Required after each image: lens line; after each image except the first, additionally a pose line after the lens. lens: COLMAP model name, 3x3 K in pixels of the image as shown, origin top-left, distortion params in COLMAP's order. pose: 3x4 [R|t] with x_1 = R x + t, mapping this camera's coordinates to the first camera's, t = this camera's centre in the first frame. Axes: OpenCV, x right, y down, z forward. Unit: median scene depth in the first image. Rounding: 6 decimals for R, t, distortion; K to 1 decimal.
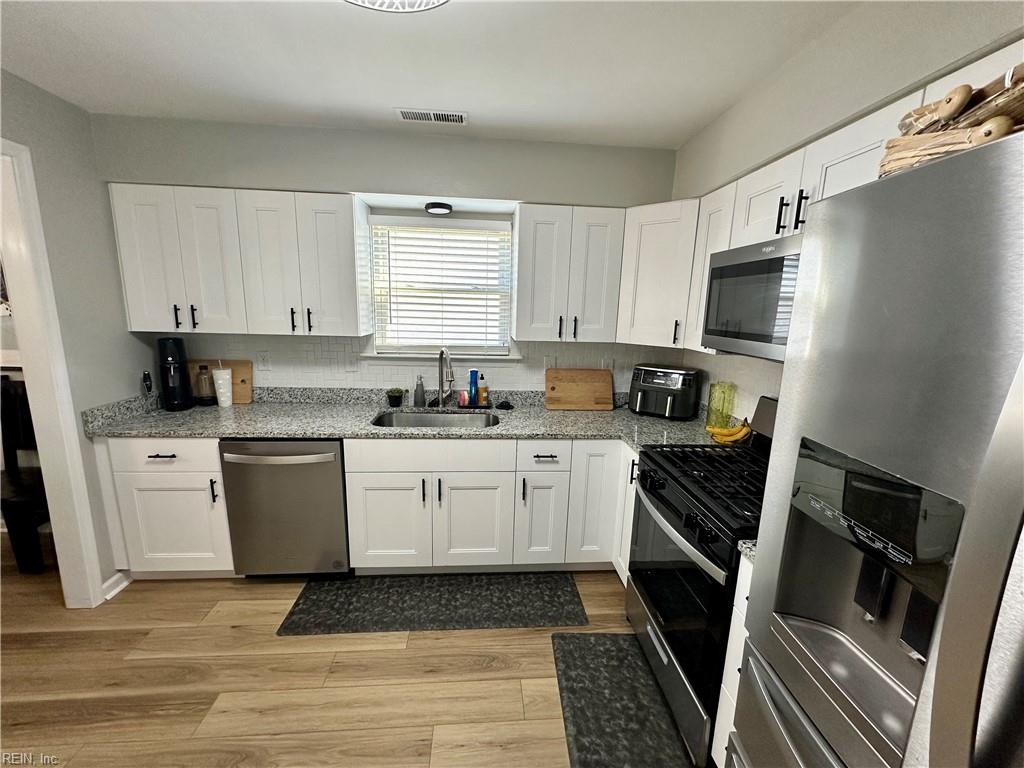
lens RADIAL K [[408.3, 0, 512.0], [0, 408.3, 384.0], [0, 0, 1]] dist [0.009332, 0.000328]
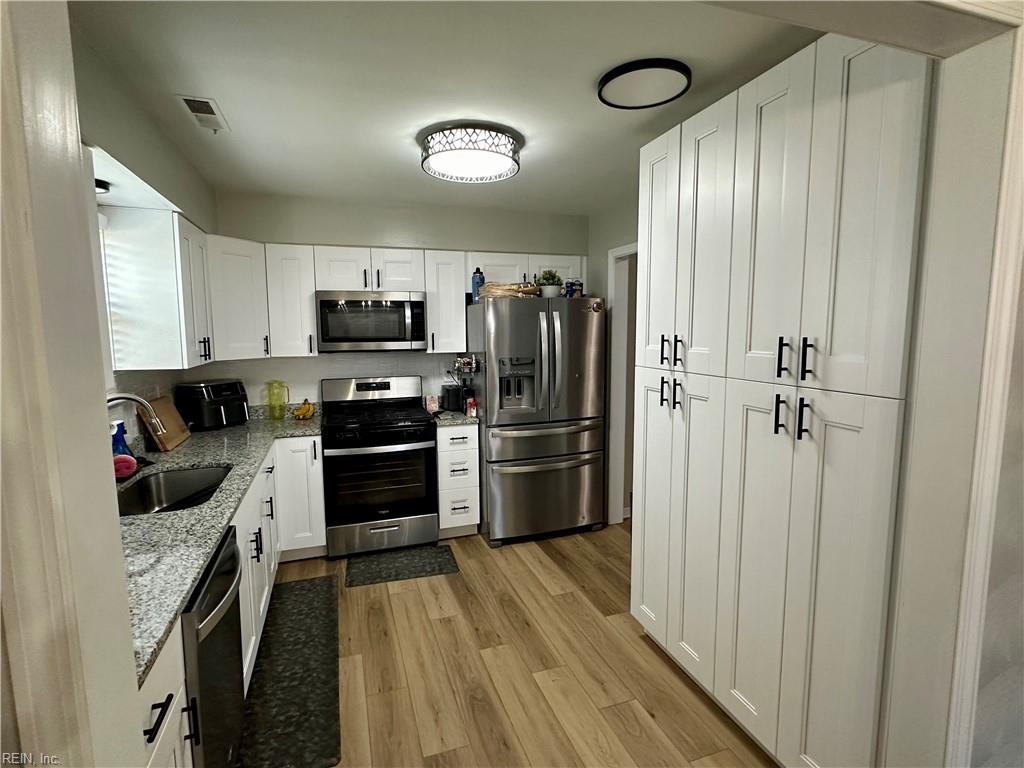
lens RADIAL K [[508.4, 0, 512.0], [0, 508.4, 384.0], [0, 0, 1]] dist [0.000039, 0.000021]
pose [[-0.258769, -0.132394, 0.956823, -1.438232], [0.182940, 0.965918, 0.183128, -0.176836], [-0.948458, 0.222429, -0.225729, 0.744000]]
